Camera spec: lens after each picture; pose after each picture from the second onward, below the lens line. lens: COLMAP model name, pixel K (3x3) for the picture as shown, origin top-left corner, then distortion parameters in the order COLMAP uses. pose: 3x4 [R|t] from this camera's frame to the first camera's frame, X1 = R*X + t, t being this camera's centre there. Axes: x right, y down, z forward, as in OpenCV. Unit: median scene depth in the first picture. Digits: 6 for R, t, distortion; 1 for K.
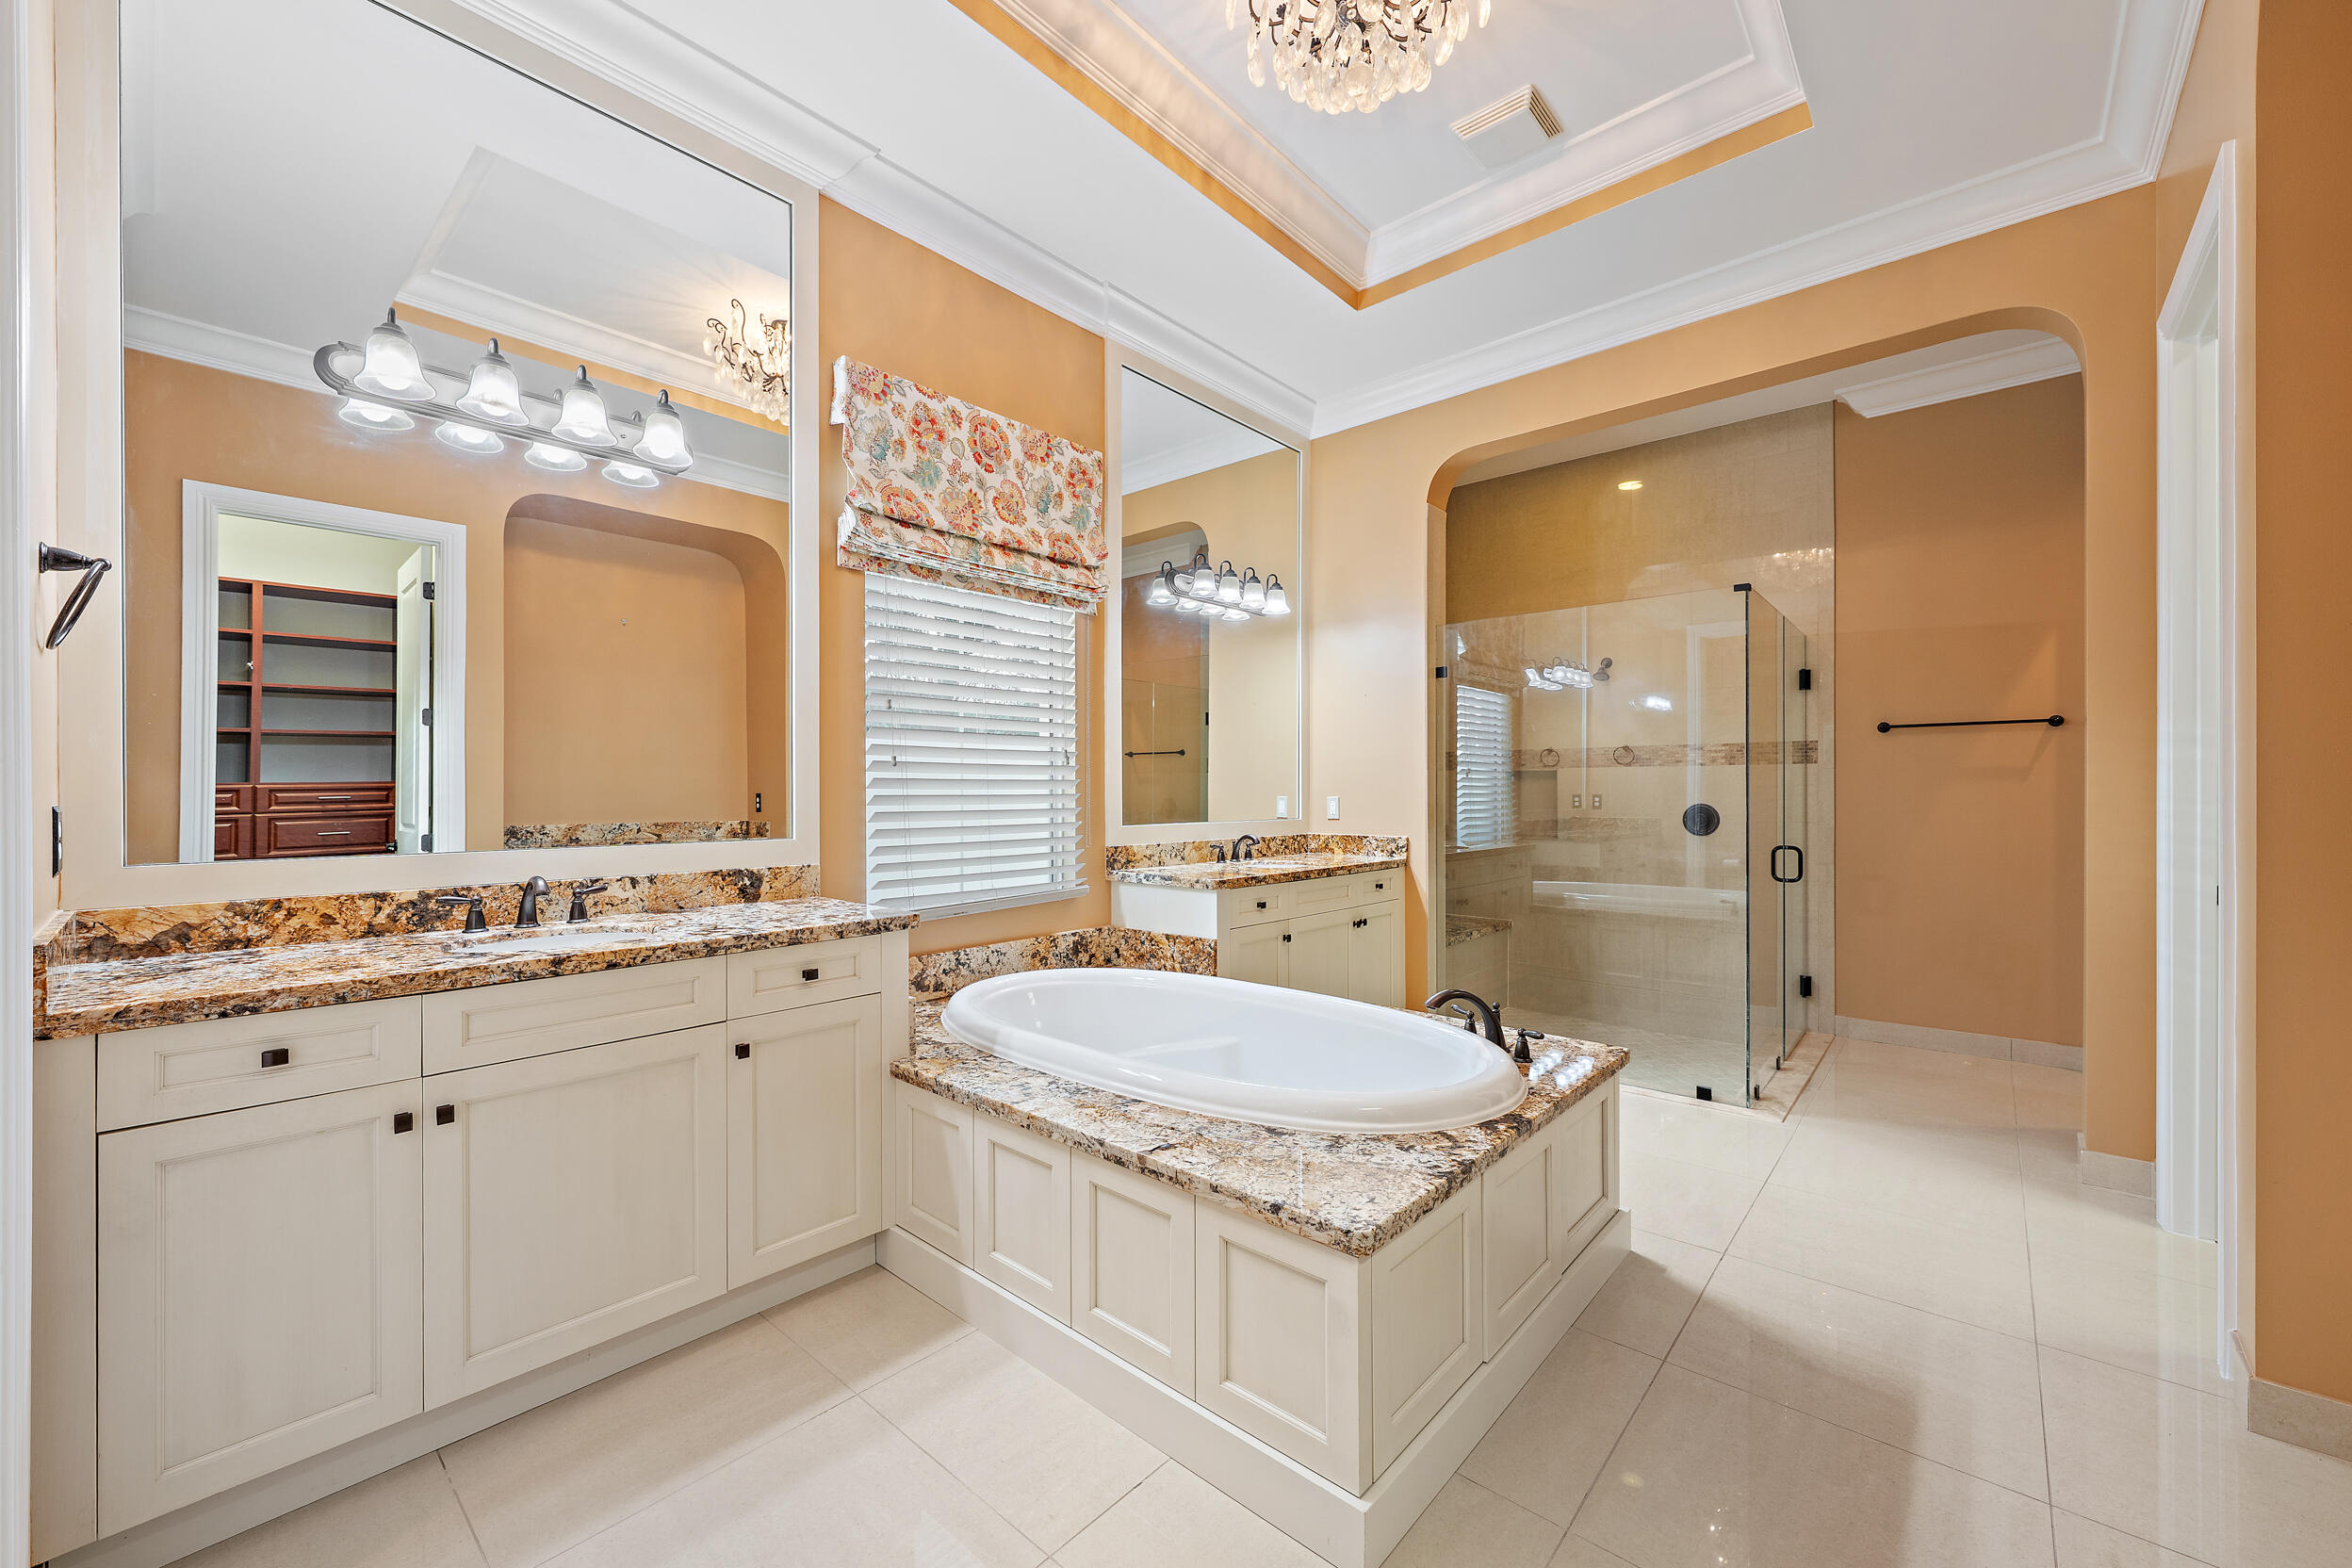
lens RADIAL K [[892.5, 0, 1199.9], [0, 892.5, 791.1], [0, 0, 1]] dist [0.000800, -0.000177]
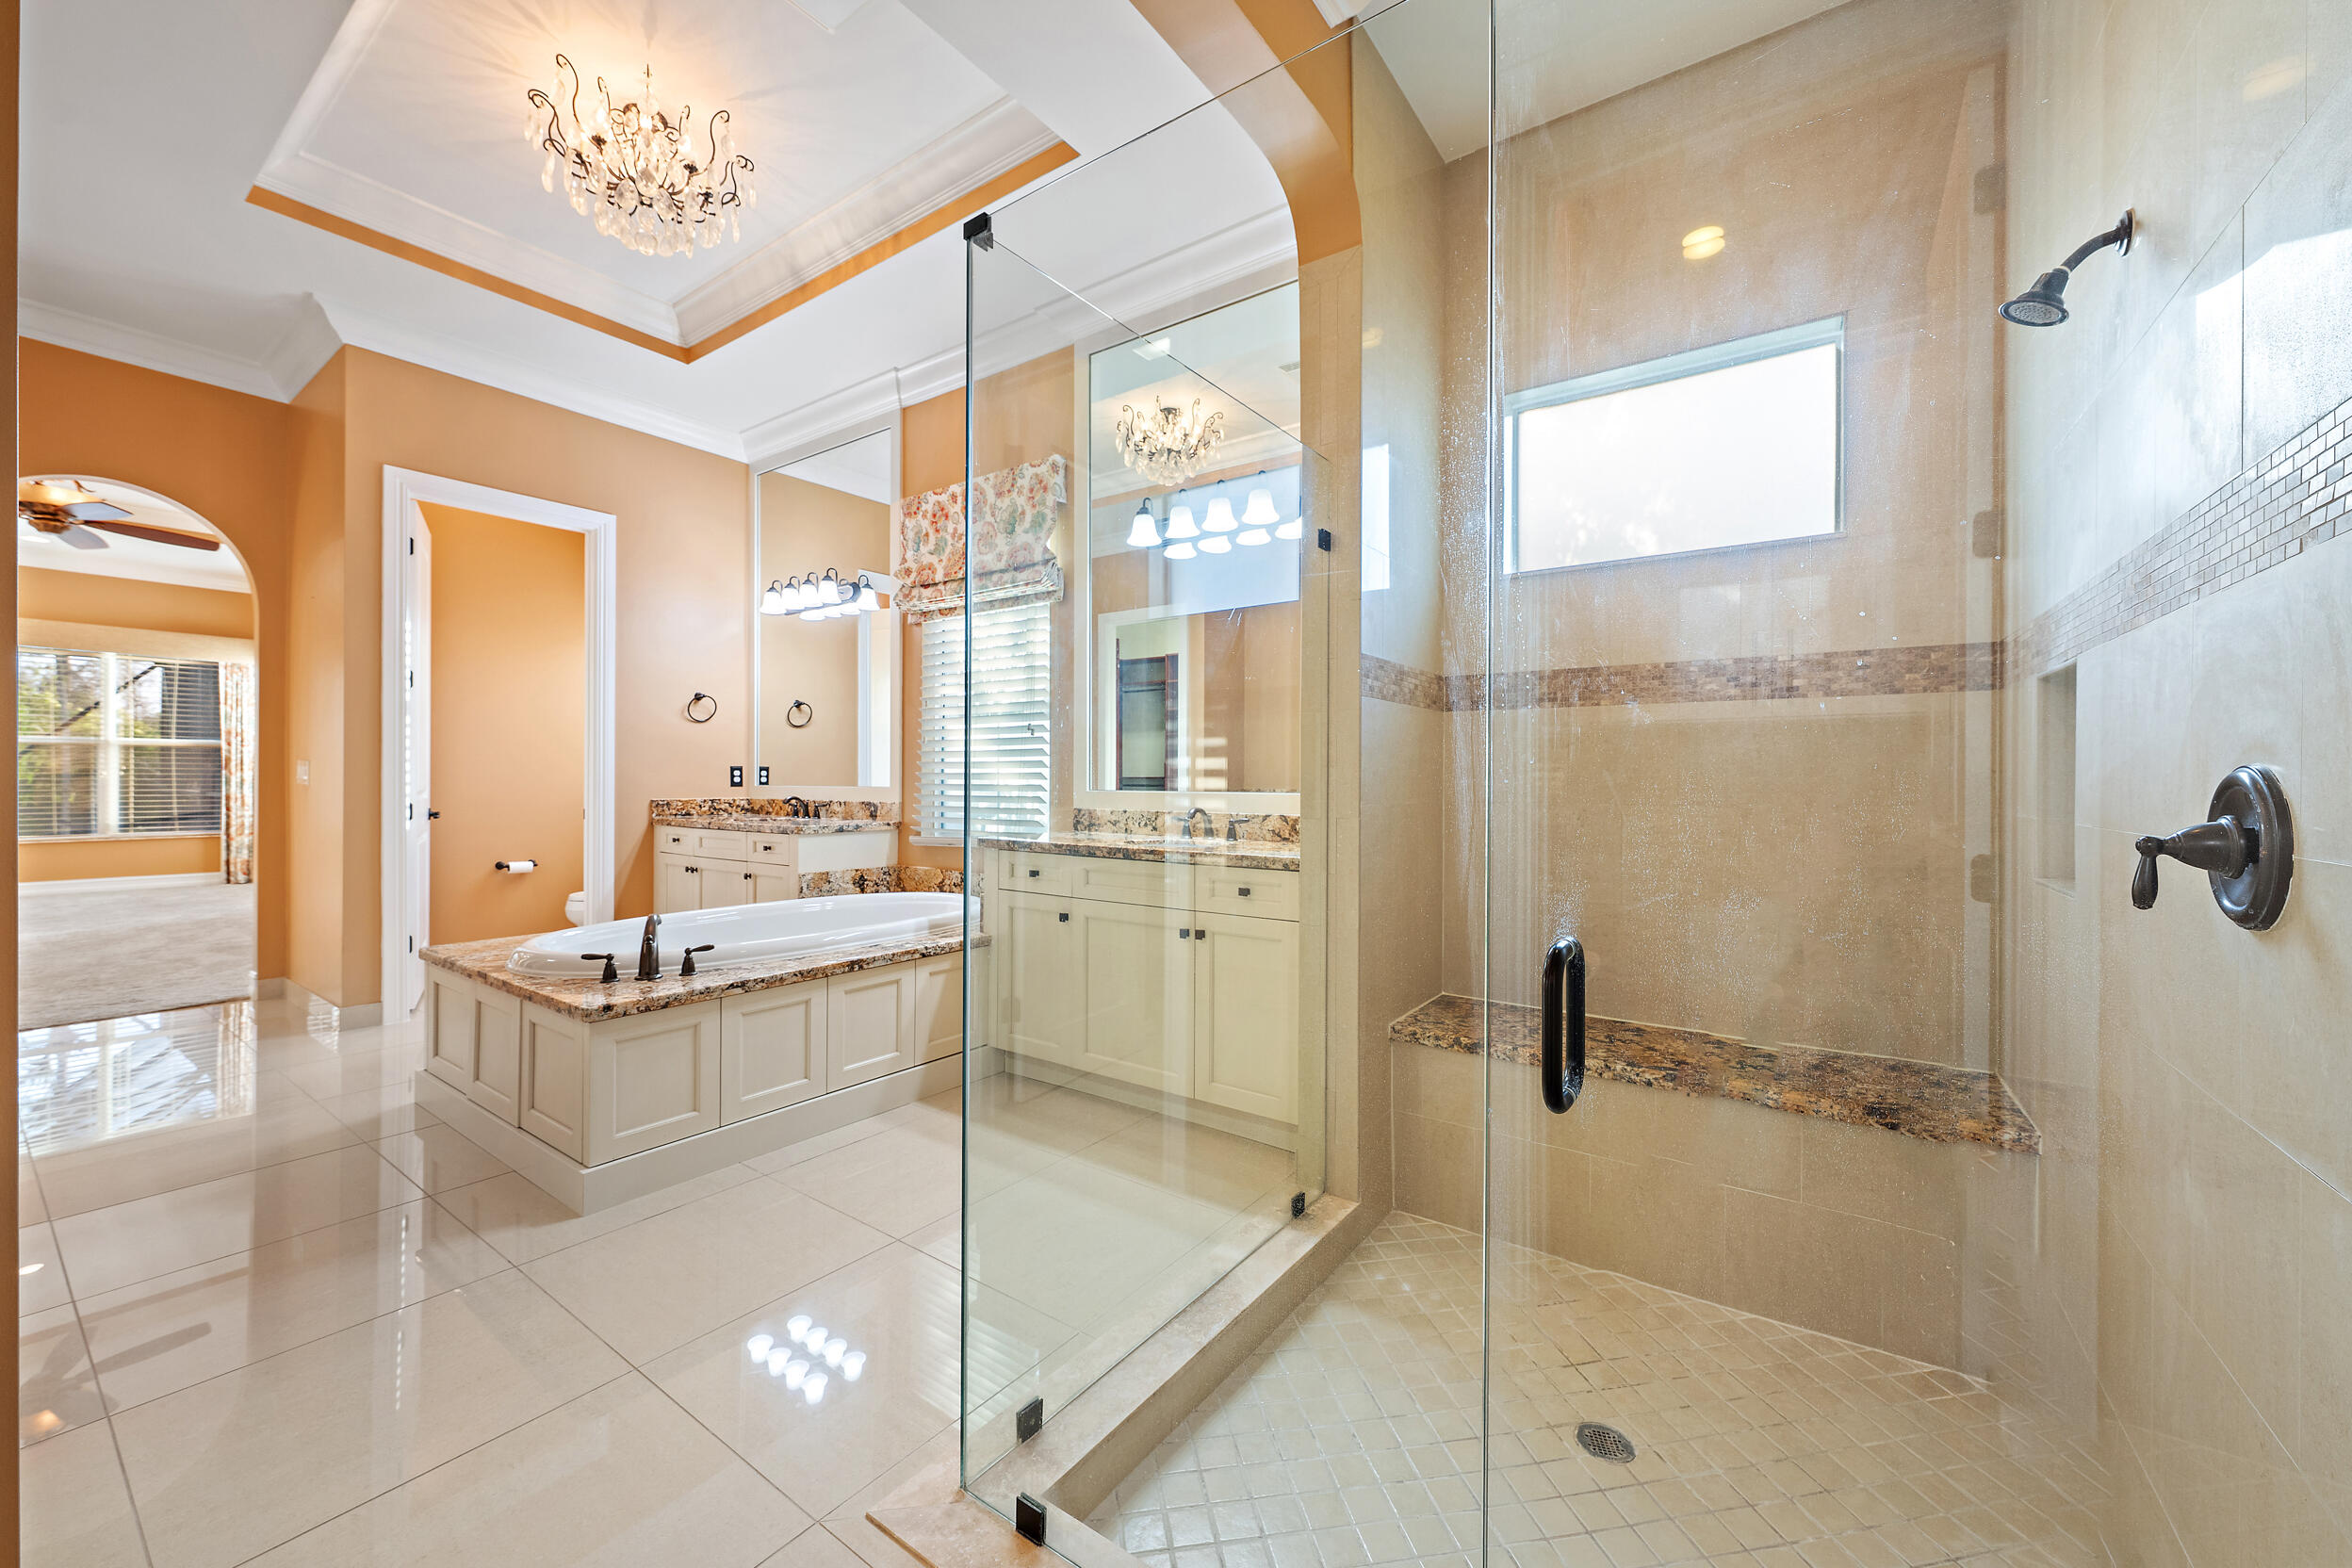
lens RADIAL K [[905.3, 0, 1183.6], [0, 905.3, 779.4], [0, 0, 1]] dist [-0.001614, -0.000217]
pose [[0.093166, 0.000503, -0.995650, 1.212777], [-0.003404, 0.999994, 0.000187, 0.031301], [0.995645, 0.003372, 0.093167, 1.240784]]
